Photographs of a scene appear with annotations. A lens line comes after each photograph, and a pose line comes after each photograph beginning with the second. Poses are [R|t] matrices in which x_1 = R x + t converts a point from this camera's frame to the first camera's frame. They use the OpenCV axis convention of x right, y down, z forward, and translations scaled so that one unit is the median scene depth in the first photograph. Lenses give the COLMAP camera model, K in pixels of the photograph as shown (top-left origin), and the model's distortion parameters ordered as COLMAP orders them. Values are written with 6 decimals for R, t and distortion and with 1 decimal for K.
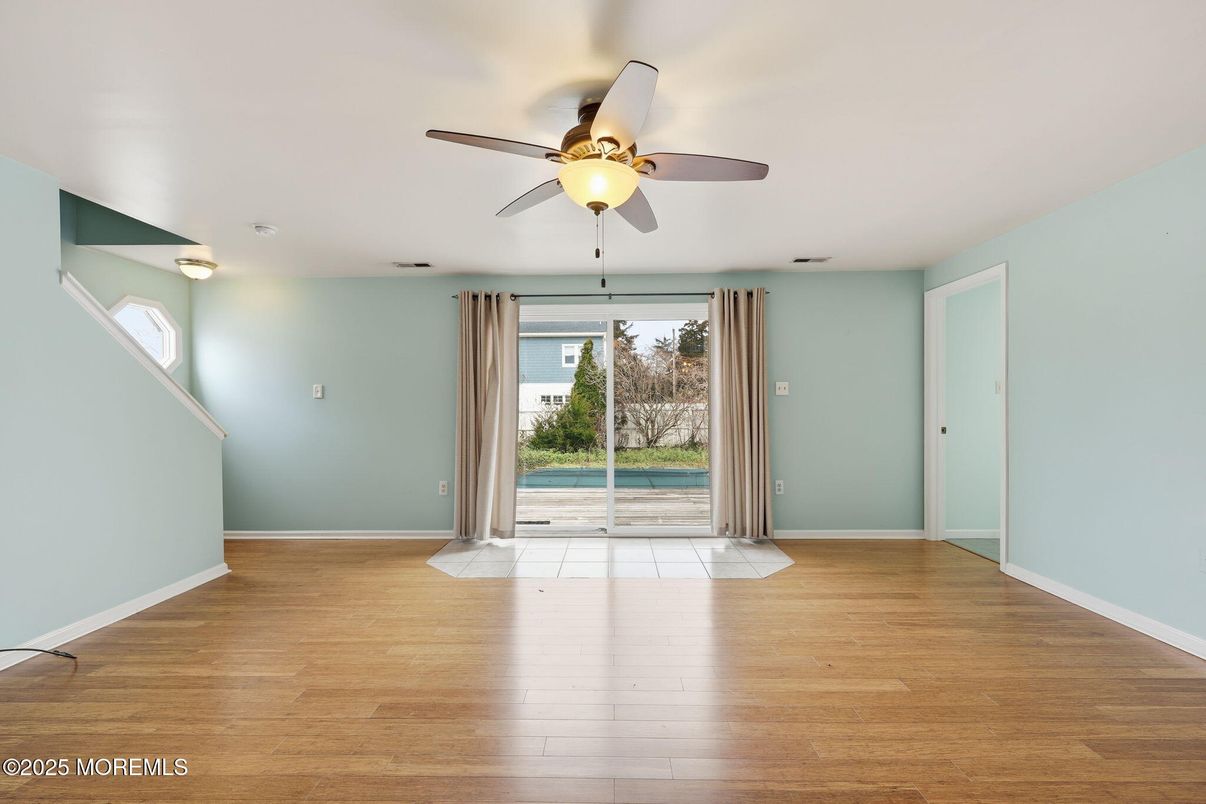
lens RADIAL K [[496.4, 0, 602.0], [0, 496.4, 406.8], [0, 0, 1]] dist [-0.000833, -0.000335]
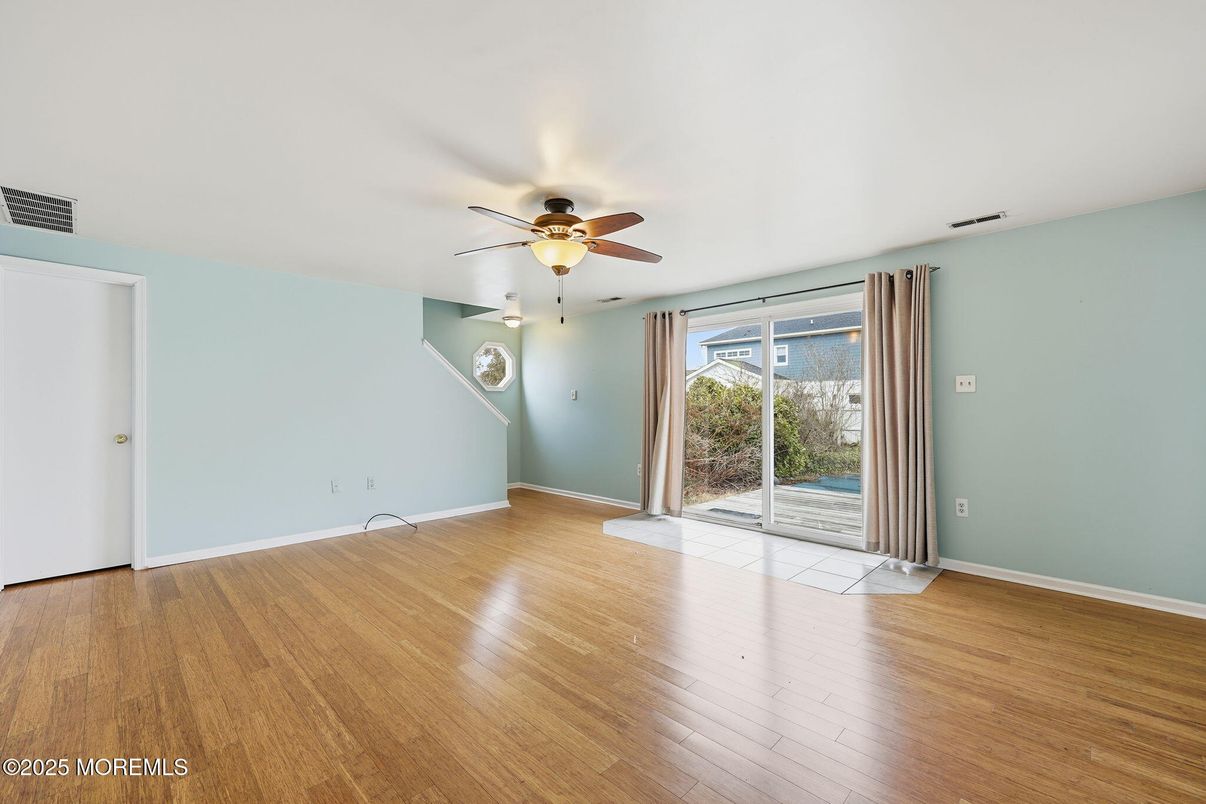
lens RADIAL K [[496.4, 0, 606.6], [0, 496.4, 404.3], [0, 0, 1]] dist [-0.000833, -0.000335]
pose [[0.723064, -0.000079, -0.690781, 0.517533], [0.000033, 1.000000, -0.000079, -0.004364], [0.690781, 0.000035, 0.723064, 0.028235]]
